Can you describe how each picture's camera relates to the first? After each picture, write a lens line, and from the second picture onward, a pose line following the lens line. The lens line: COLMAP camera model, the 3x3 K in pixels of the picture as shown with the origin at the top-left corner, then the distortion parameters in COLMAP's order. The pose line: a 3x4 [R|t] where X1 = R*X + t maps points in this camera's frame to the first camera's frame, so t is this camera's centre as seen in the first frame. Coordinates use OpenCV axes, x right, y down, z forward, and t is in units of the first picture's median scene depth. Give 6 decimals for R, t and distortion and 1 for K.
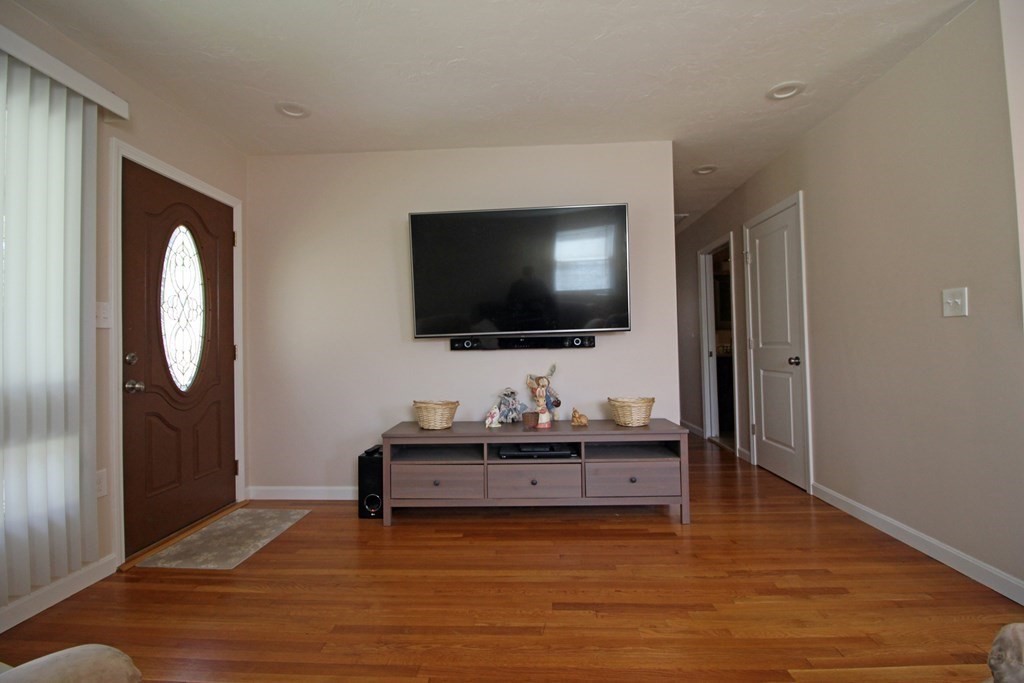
lens RADIAL K [[478.6, 0, 510.2], [0, 478.6, 335.2], [0, 0, 1]] dist [0.001833, -0.014004]
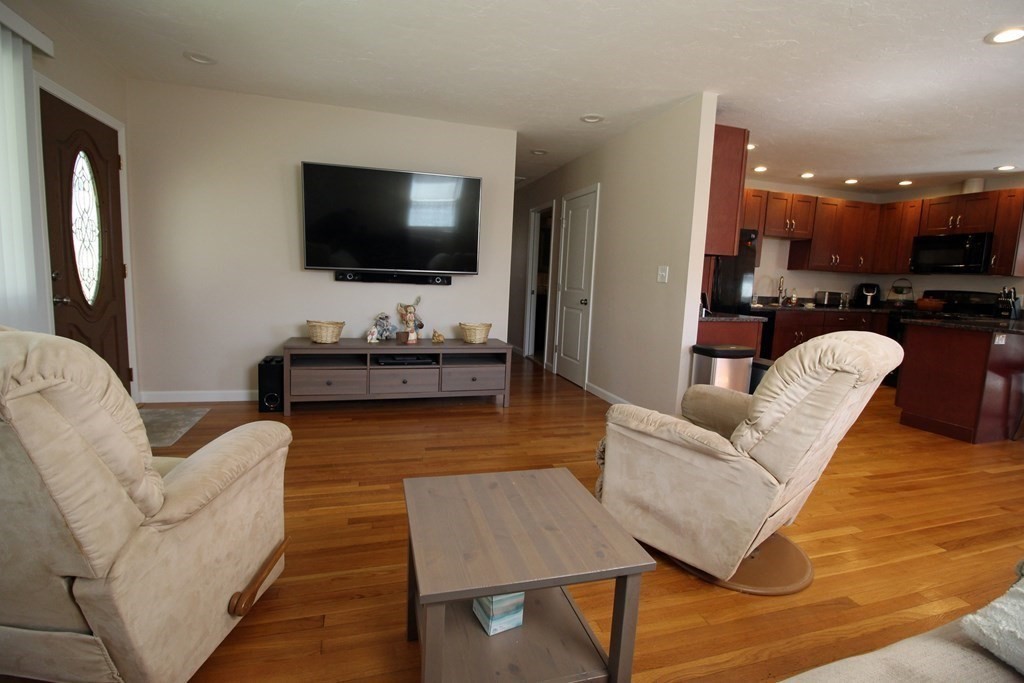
lens RADIAL K [[478.6, 0, 510.2], [0, 478.6, 335.2], [0, 0, 1]] dist [0.001833, -0.014004]
pose [[0.940618, 0.021554, 0.338781, -0.125825], [-0.072919, 0.987515, 0.139631, -0.037639], [-0.331541, -0.156043, 0.930447, -0.341662]]
